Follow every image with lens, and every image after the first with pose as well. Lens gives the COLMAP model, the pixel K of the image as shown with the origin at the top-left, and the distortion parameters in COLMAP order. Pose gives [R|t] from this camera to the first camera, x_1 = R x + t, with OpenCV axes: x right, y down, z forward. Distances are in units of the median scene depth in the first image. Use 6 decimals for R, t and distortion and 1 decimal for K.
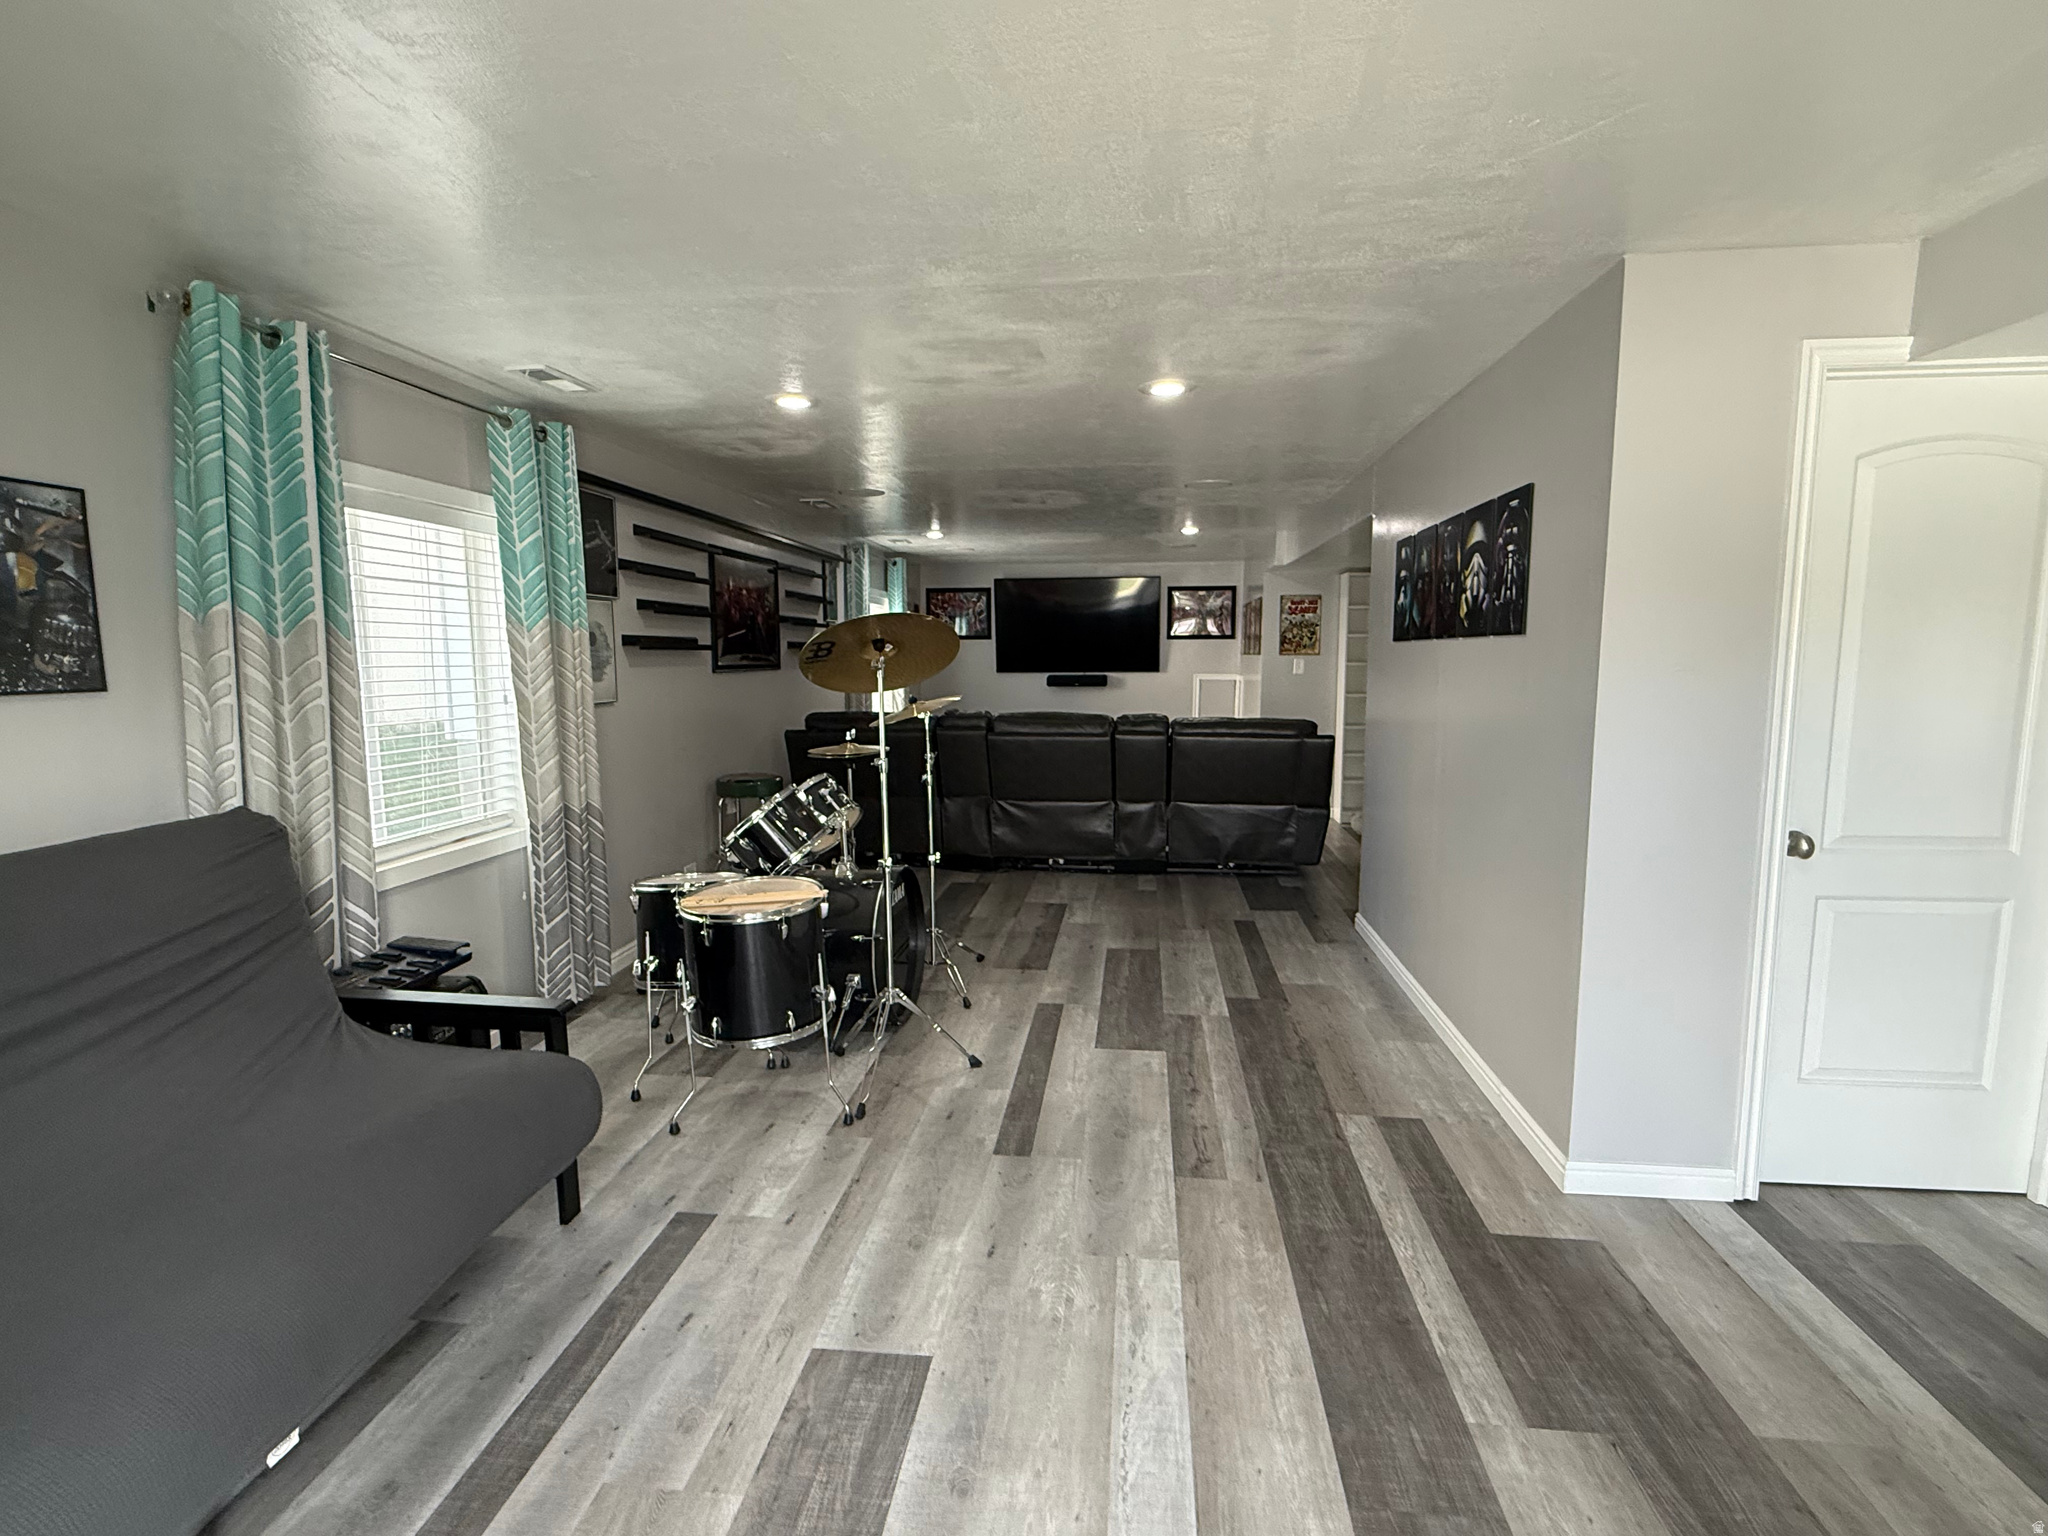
lens RADIAL K [[985.4, 0, 1026.4], [0, 985.4, 765.7], [0, 0, 1]] dist [-0.000895, 0.000439]
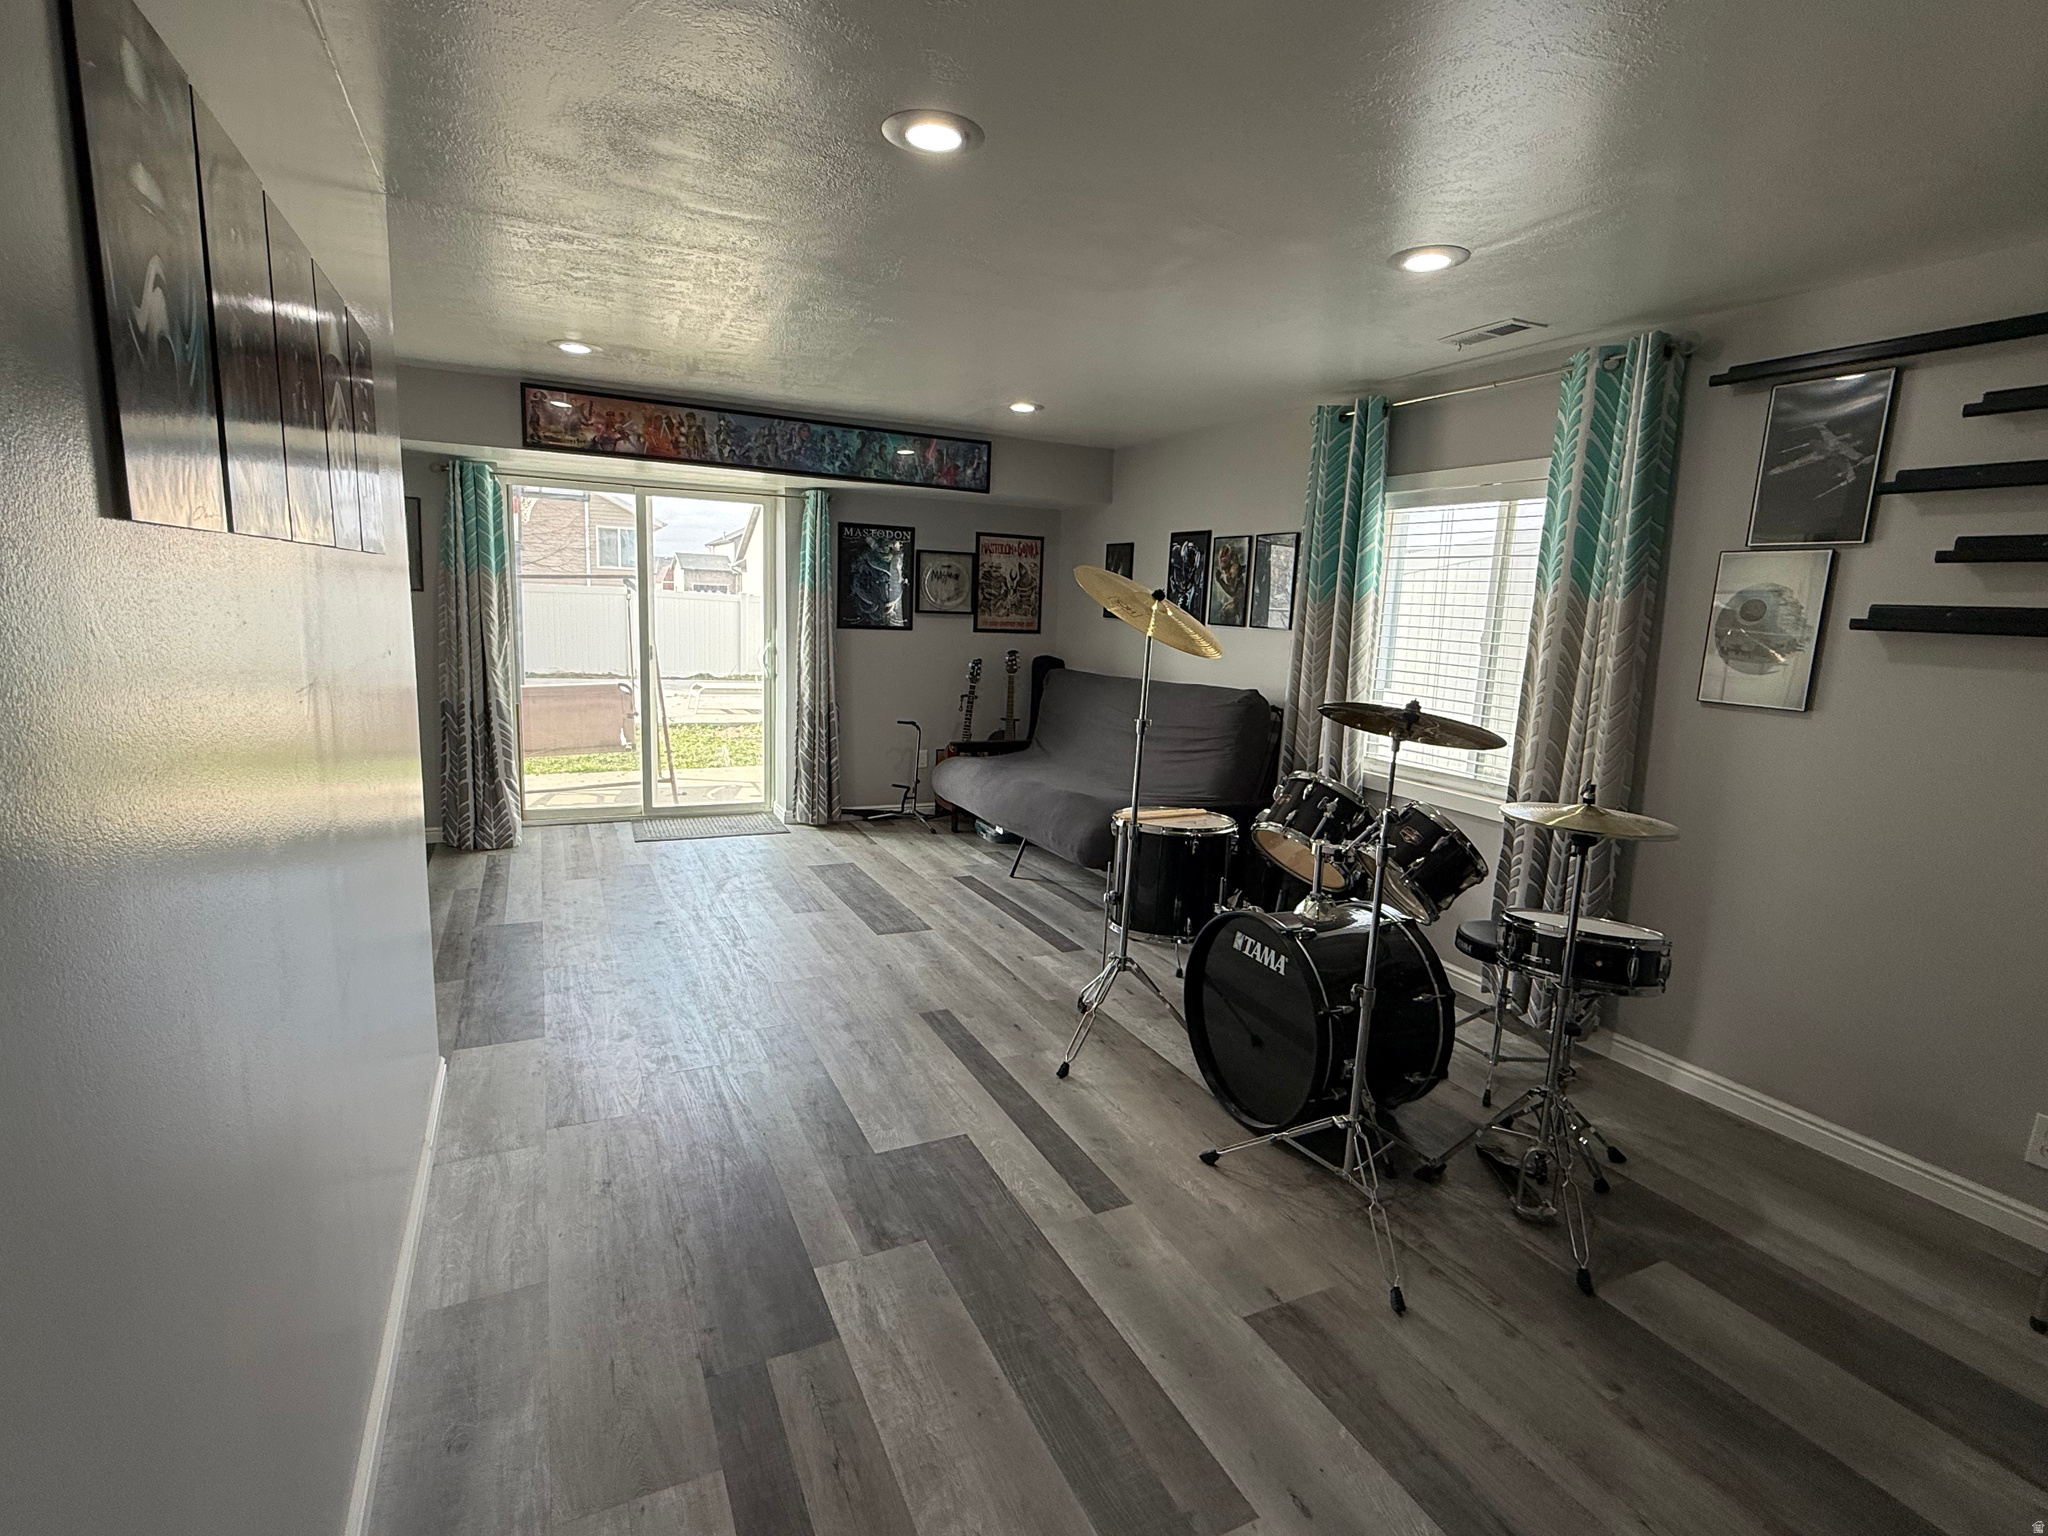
lens RADIAL K [[985.4, 0, 1022.3], [0, 985.4, 771.2], [0, 0, 1]] dist [-0.000895, 0.000439]
pose [[-0.843072, 0.060464, -0.534390, 0.443225], [-0.102151, 0.957567, 0.269501, -0.193753], [0.528009, 0.281798, -0.801122, 1.642250]]
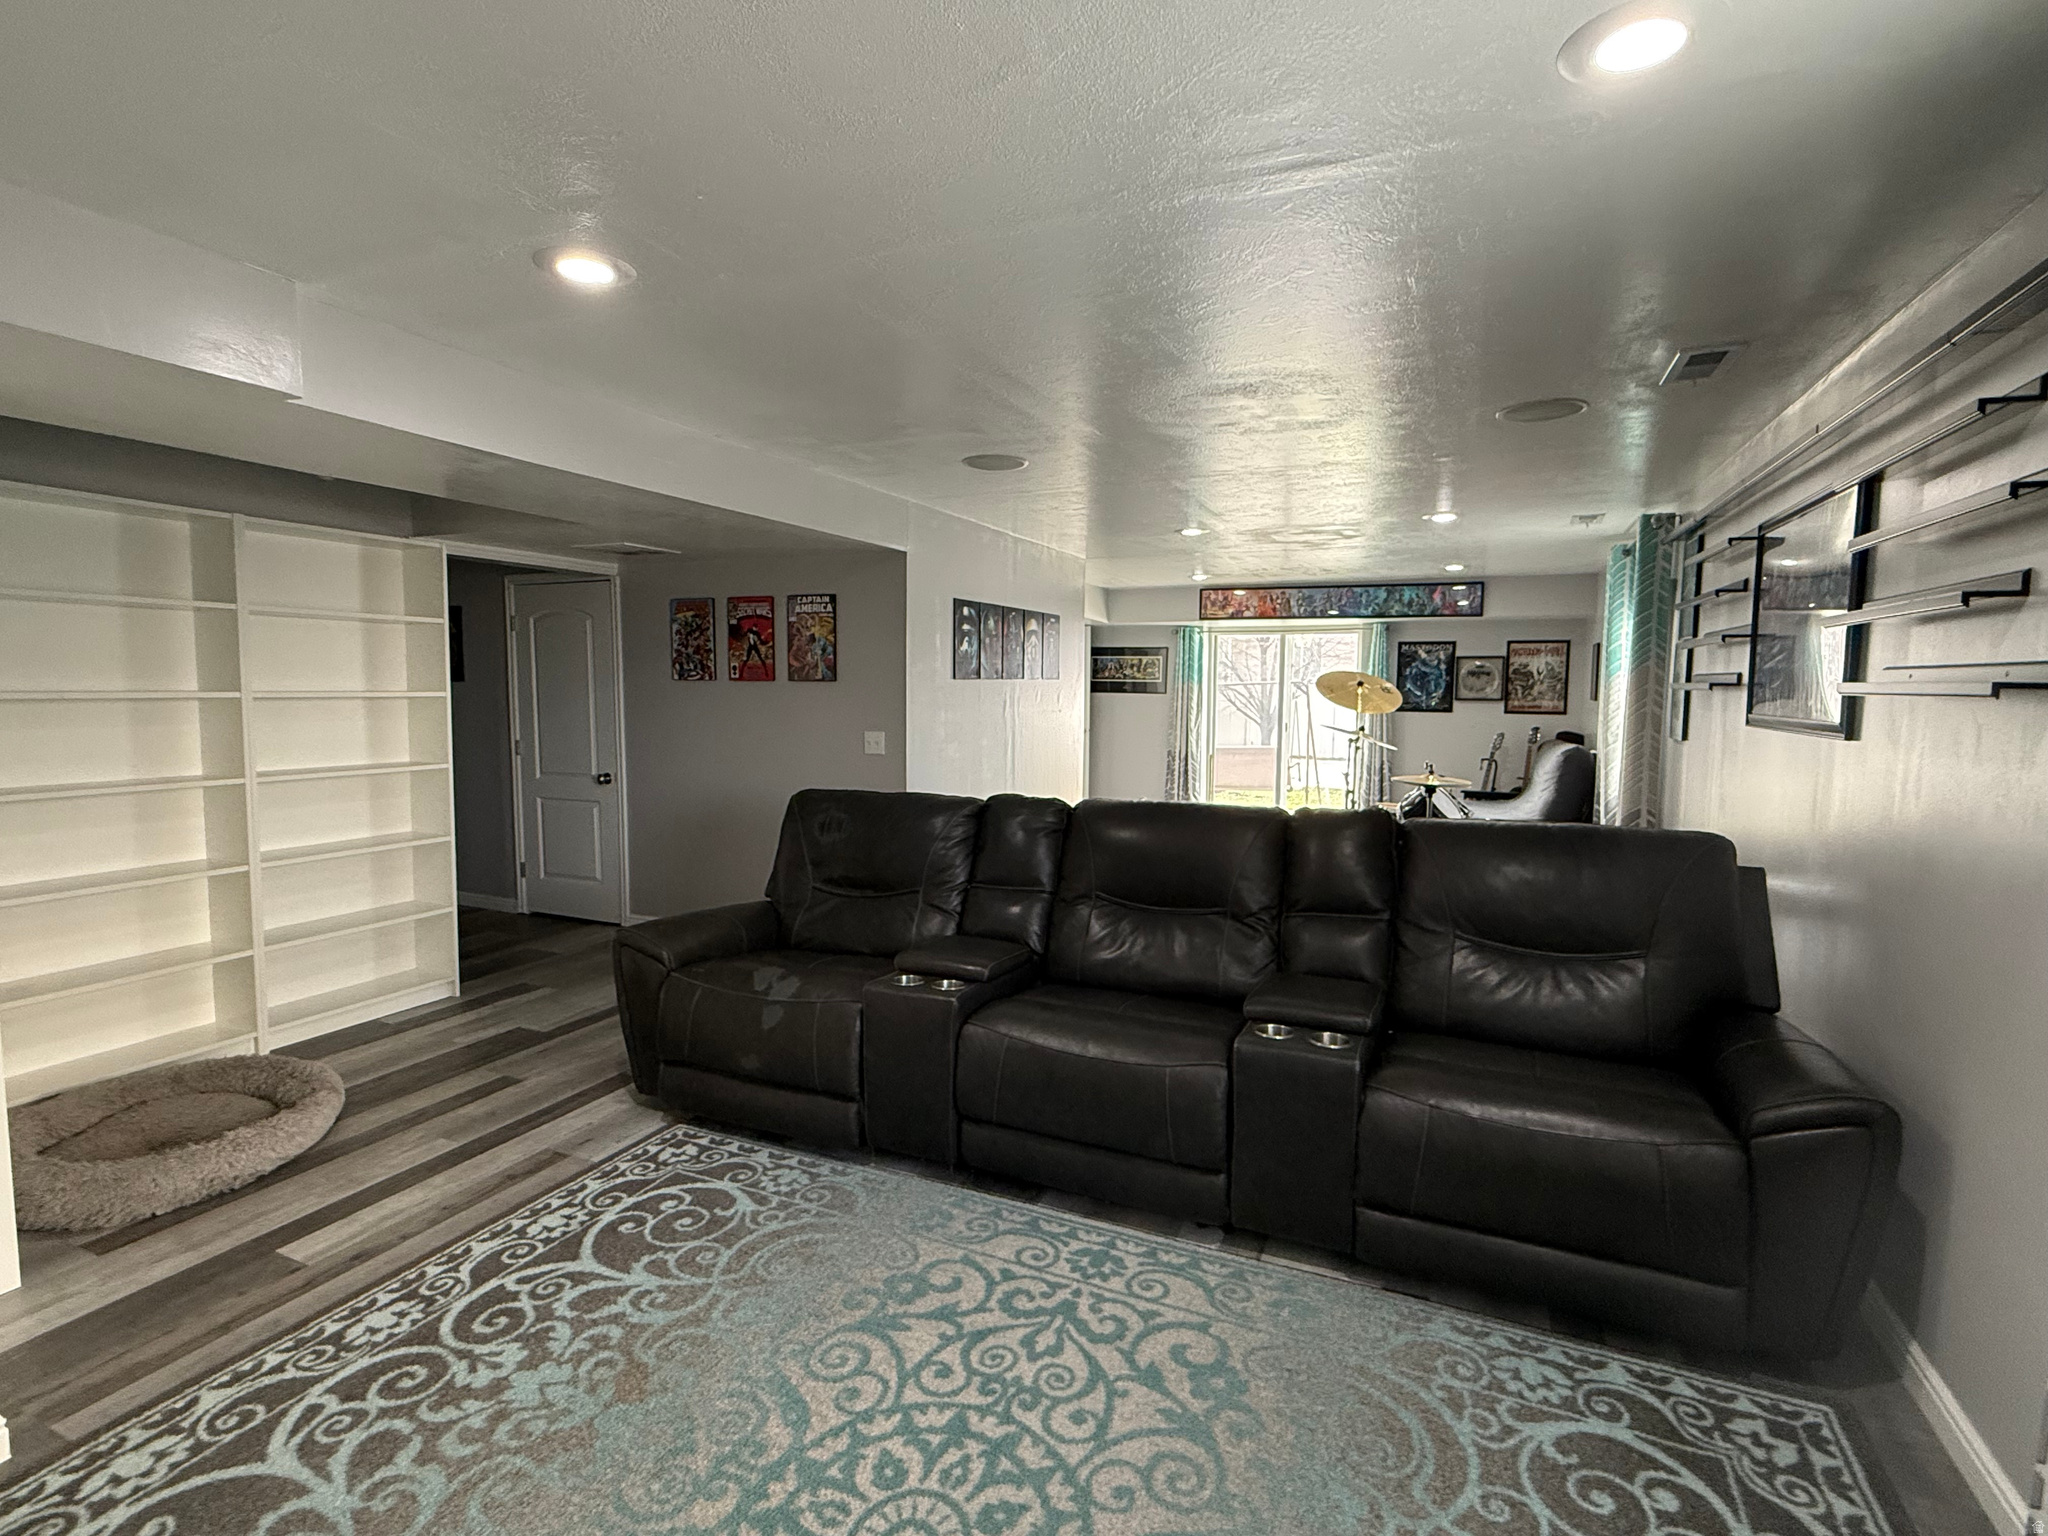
lens RADIAL K [[985.4, 0, 1023.7], [0, 985.4, 767.2], [0, 0, 1]] dist [-0.000895, 0.000439]
pose [[-0.953789, -0.030493, 0.298927, 0.081944], [0.029203, 0.980721, 0.193221, -0.283152], [-0.299056, 0.193022, -0.934509, 2.429974]]
